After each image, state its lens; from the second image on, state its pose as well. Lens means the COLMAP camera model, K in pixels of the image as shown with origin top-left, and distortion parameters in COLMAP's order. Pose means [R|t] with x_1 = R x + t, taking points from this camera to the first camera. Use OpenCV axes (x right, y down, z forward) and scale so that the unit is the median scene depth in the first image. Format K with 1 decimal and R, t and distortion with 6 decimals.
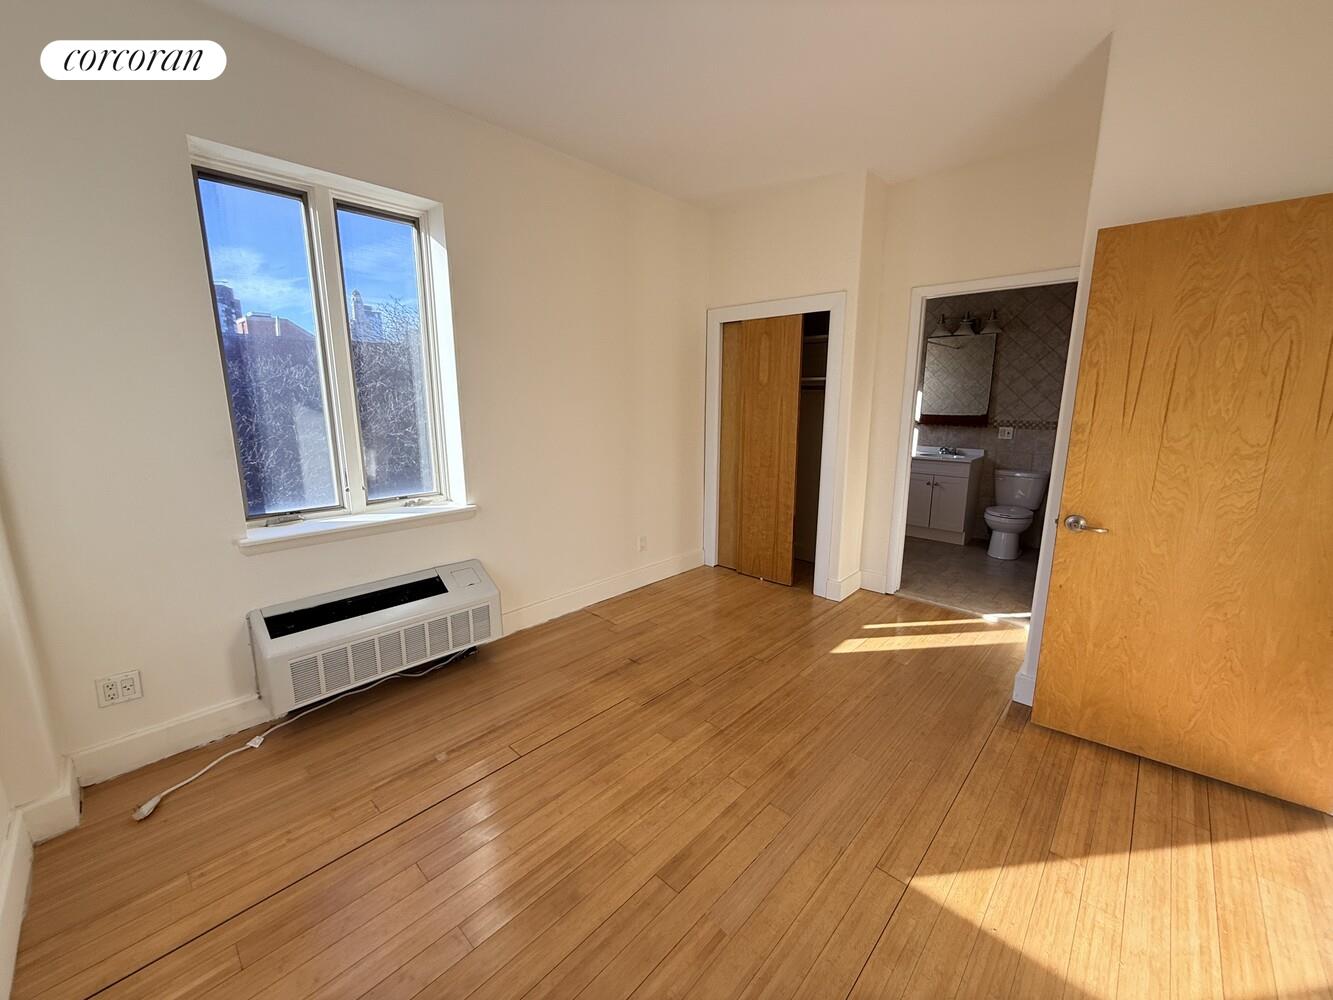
lens RADIAL K [[530.6, 0, 664.2], [0, 530.6, 499.2], [0, 0, 1]] dist [-0.000074, -0.000206]
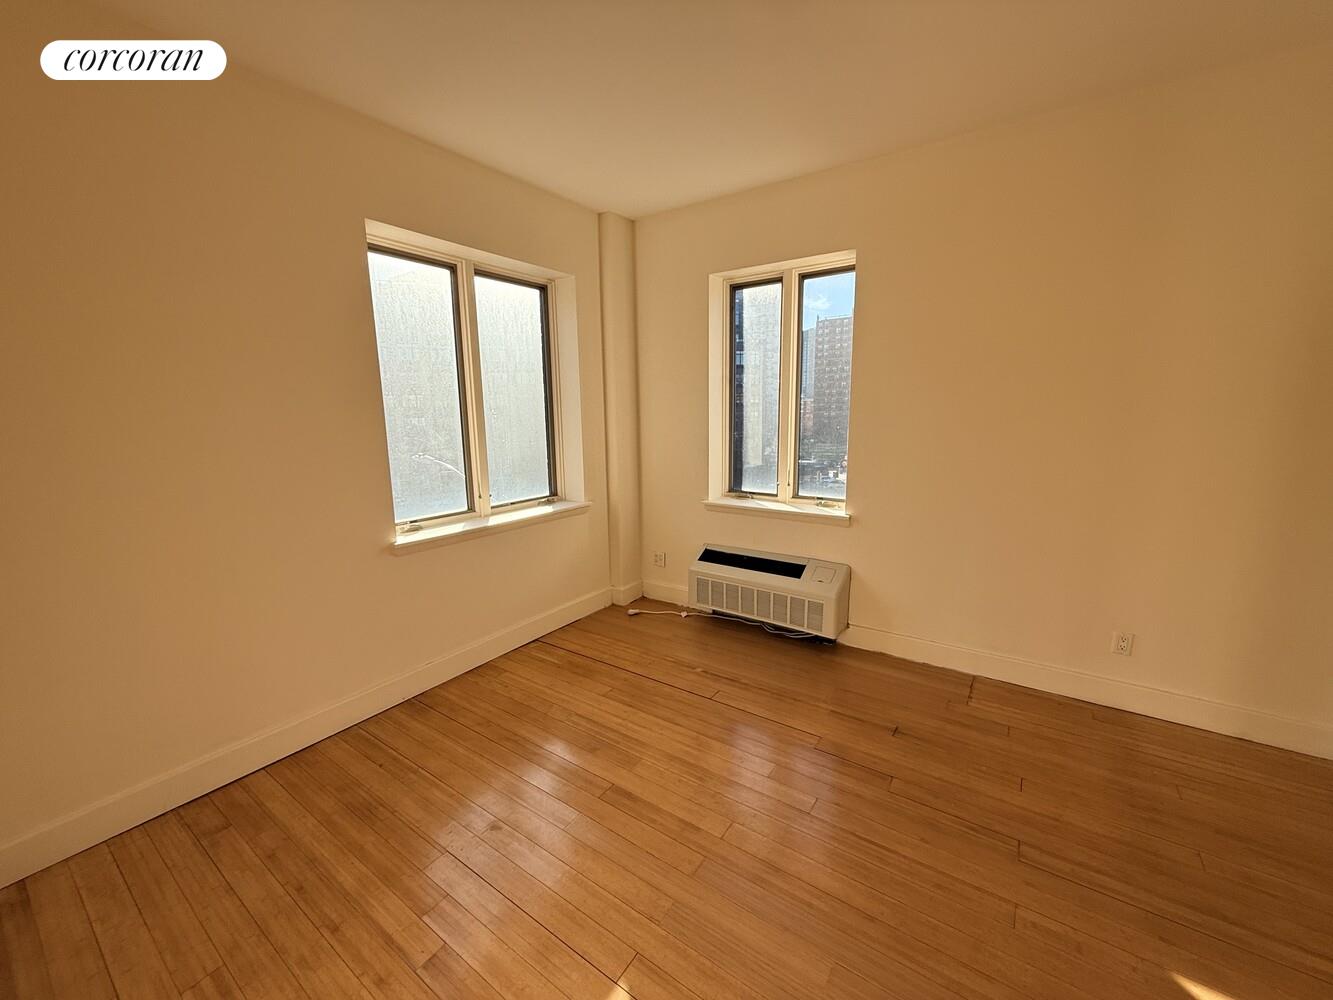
lens RADIAL K [[530.6, 0, 664.2], [0, 530.6, 499.2], [0, 0, 1]] dist [-0.000074, -0.000206]
pose [[0.145228, 0.164819, -0.975573, 0.797178], [-0.176356, 0.974549, 0.138393, -0.130497], [0.973554, 0.151950, 0.170599, 0.533042]]
